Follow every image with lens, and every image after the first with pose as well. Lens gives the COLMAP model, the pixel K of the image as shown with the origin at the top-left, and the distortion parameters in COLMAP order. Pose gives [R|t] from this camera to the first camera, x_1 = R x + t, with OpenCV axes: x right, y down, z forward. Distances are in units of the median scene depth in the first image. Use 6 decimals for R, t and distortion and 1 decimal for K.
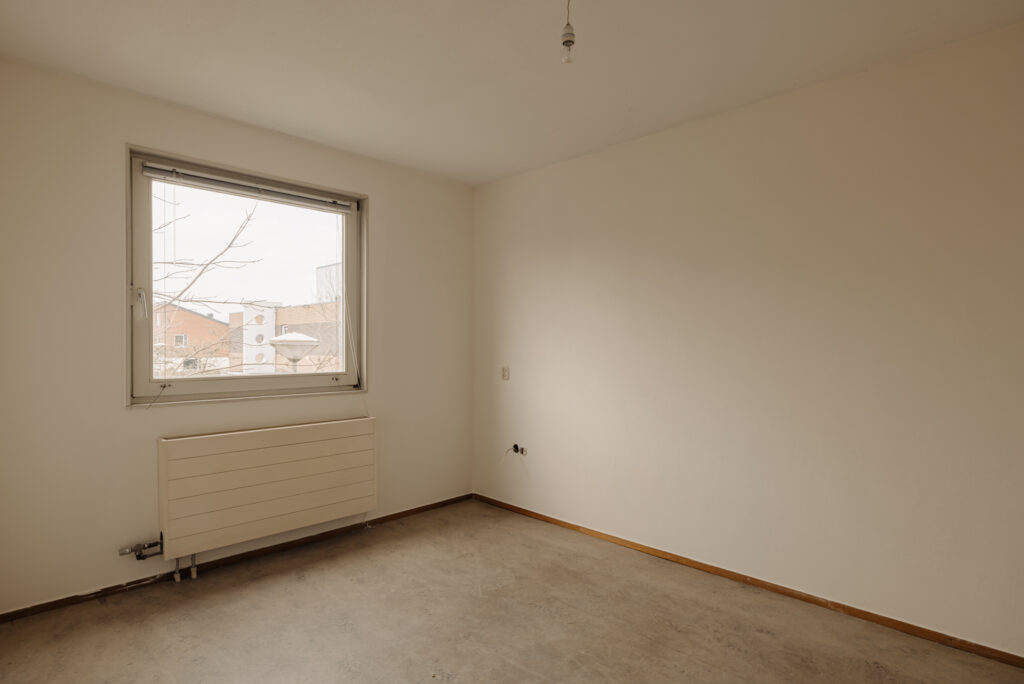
lens RADIAL K [[597.9, 0, 518.5], [0, 597.9, 347.9], [0, 0, 1]] dist [0.000530, 0.001436]
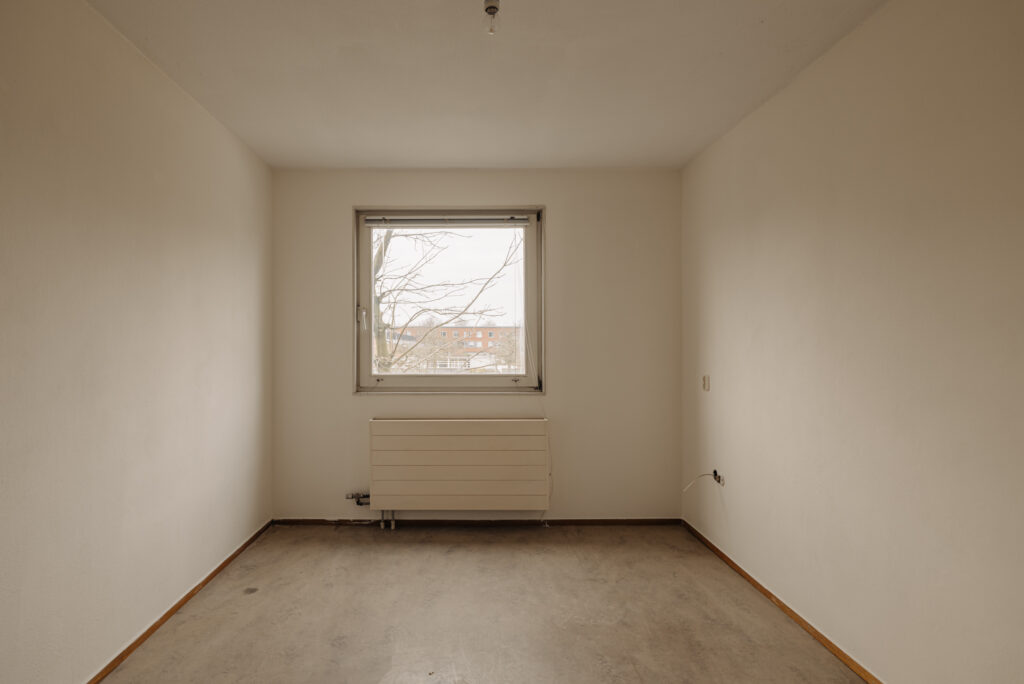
lens RADIAL K [[586.8, 0, 513.8], [0, 586.8, 337.2], [0, 0, 1]] dist [0.002182, 0.001027]
pose [[0.649251, -0.010974, -0.760495, 0.519092], [-0.000376, 0.999891, -0.014750, -0.011063], [0.760574, 0.009863, 0.649176, 0.319123]]
